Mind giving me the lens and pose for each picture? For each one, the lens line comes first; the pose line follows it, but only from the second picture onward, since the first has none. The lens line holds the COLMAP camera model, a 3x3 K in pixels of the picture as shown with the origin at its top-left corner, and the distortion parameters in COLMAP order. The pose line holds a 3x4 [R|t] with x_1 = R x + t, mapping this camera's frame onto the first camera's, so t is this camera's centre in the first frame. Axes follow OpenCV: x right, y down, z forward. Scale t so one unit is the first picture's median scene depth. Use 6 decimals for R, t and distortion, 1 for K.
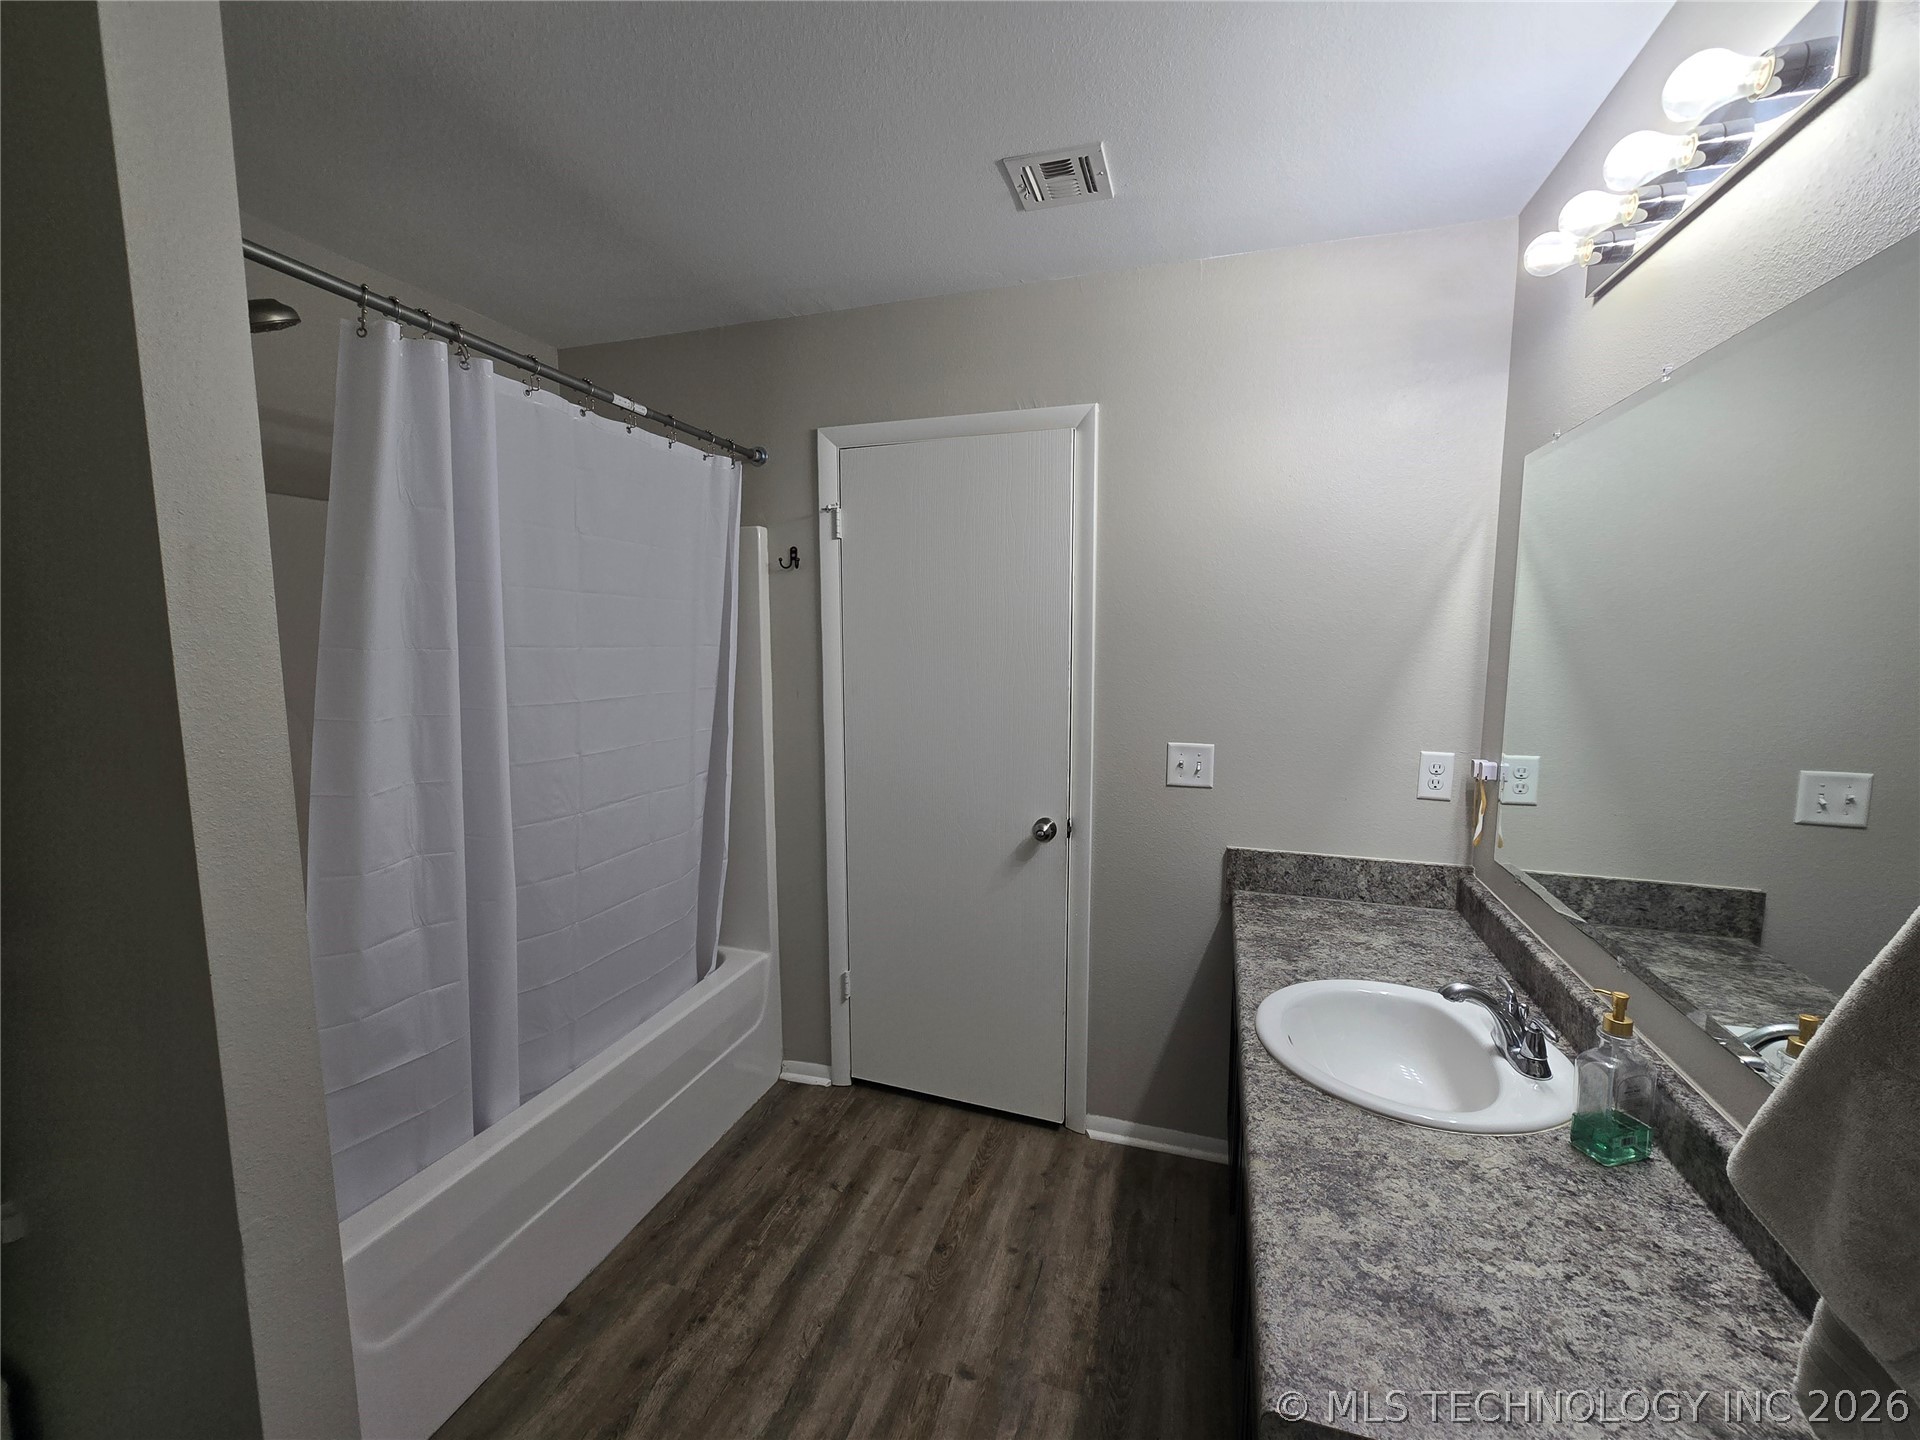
lens RADIAL K [[796.4, 0, 962.1], [0, 796.4, 721.2], [0, 0, 1]] dist [-0.004644, 0.001102]
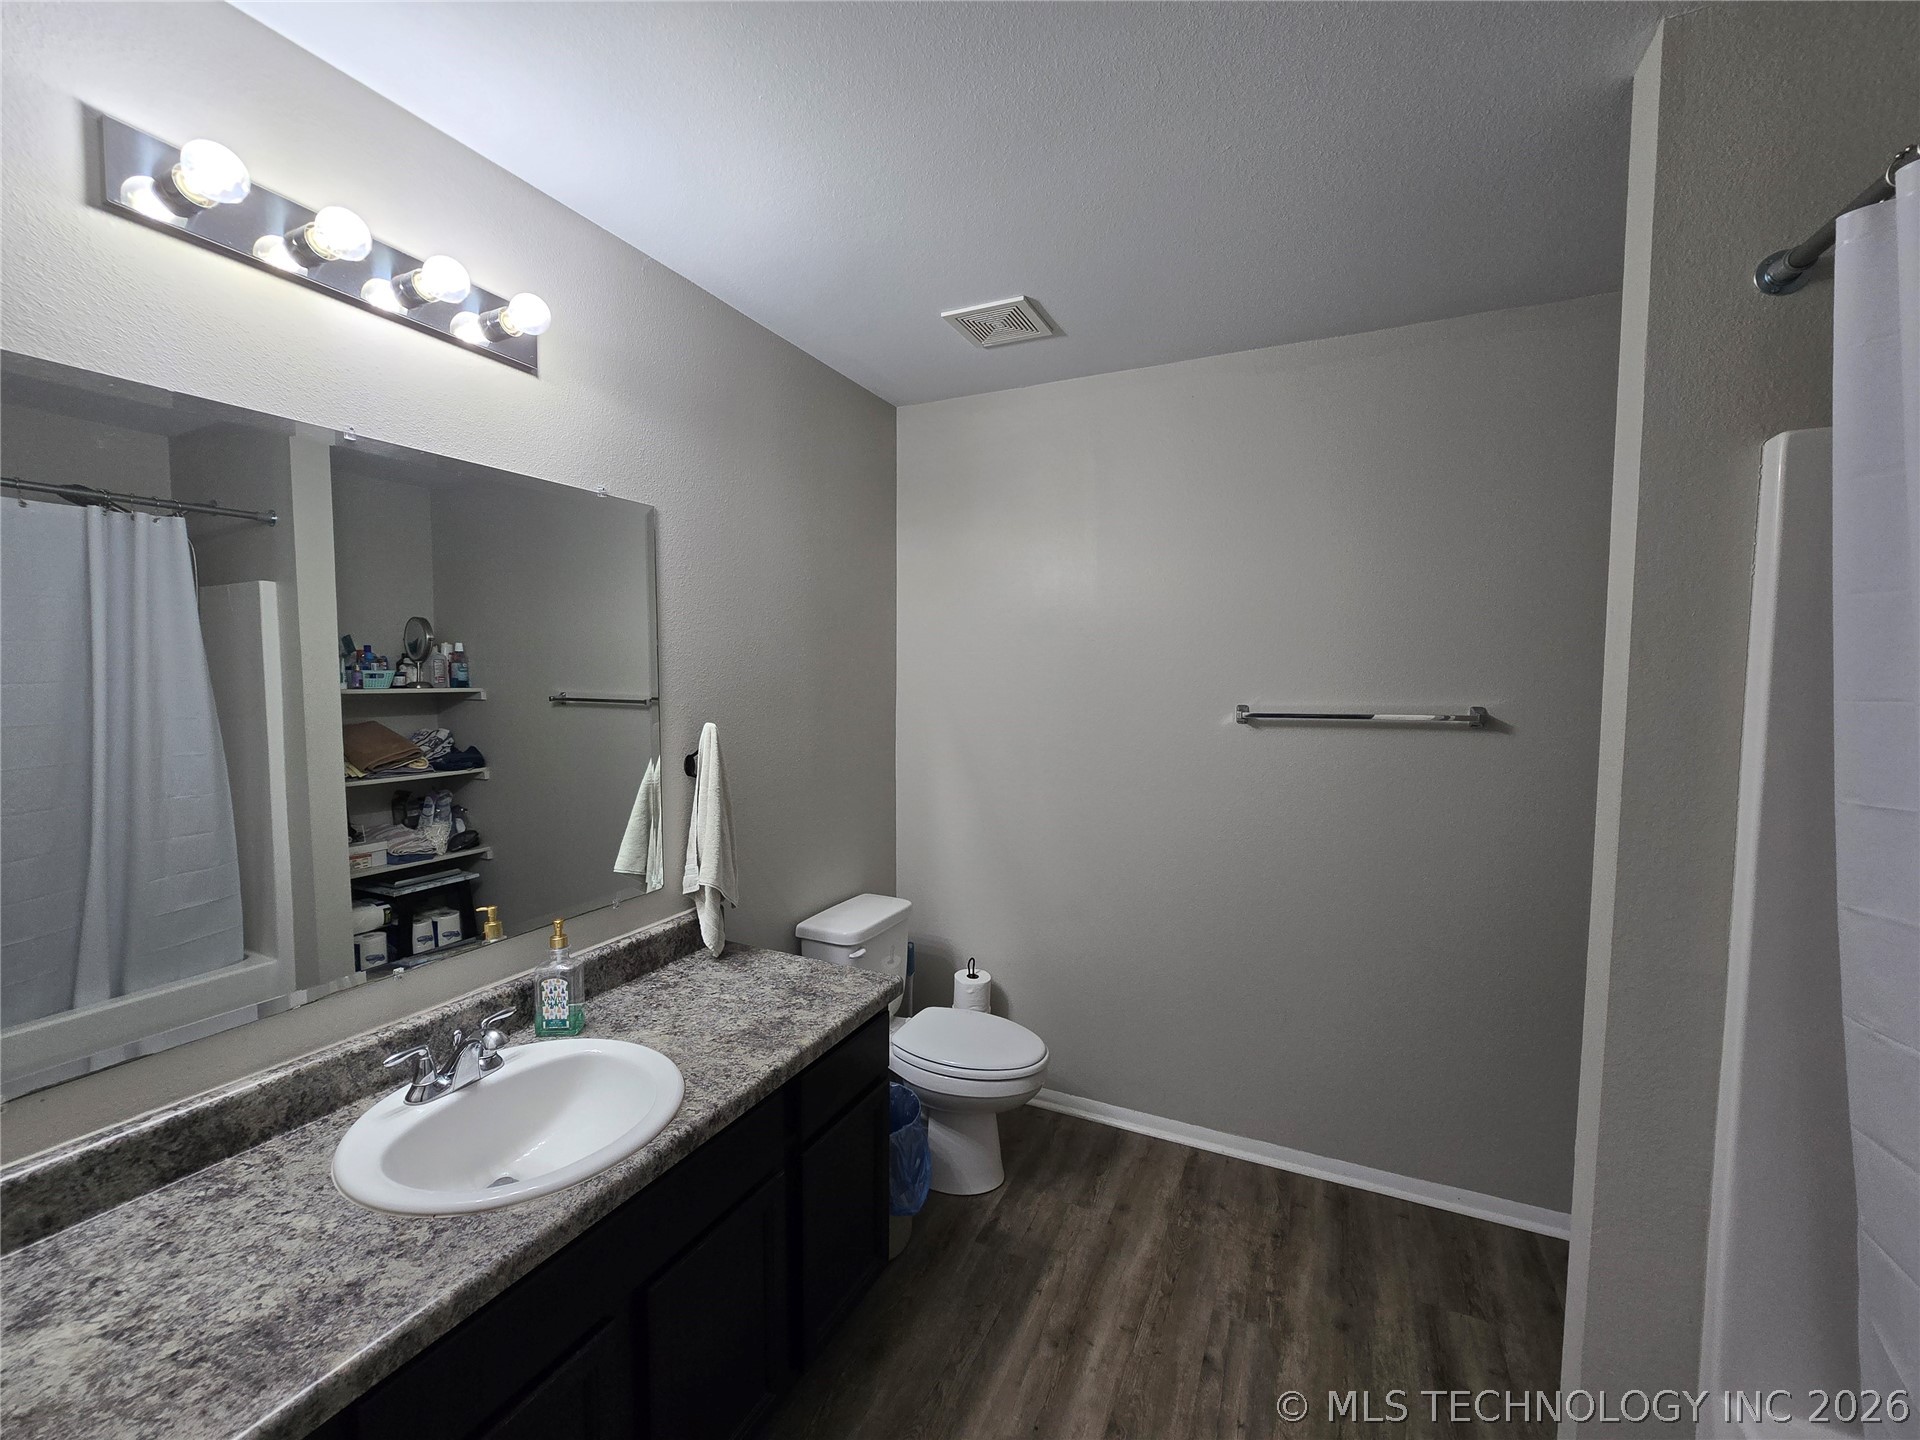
lens RADIAL K [[796.4, 0, 960.0], [0, 796.4, 712.6], [0, 0, 1]] dist [-0.004644, 0.001102]
pose [[-0.989559, -0.012088, 0.143623, -0.017898], [0.013249, 0.984629, 0.174155, -0.048537], [-0.143521, 0.174240, -0.974188, 0.403726]]
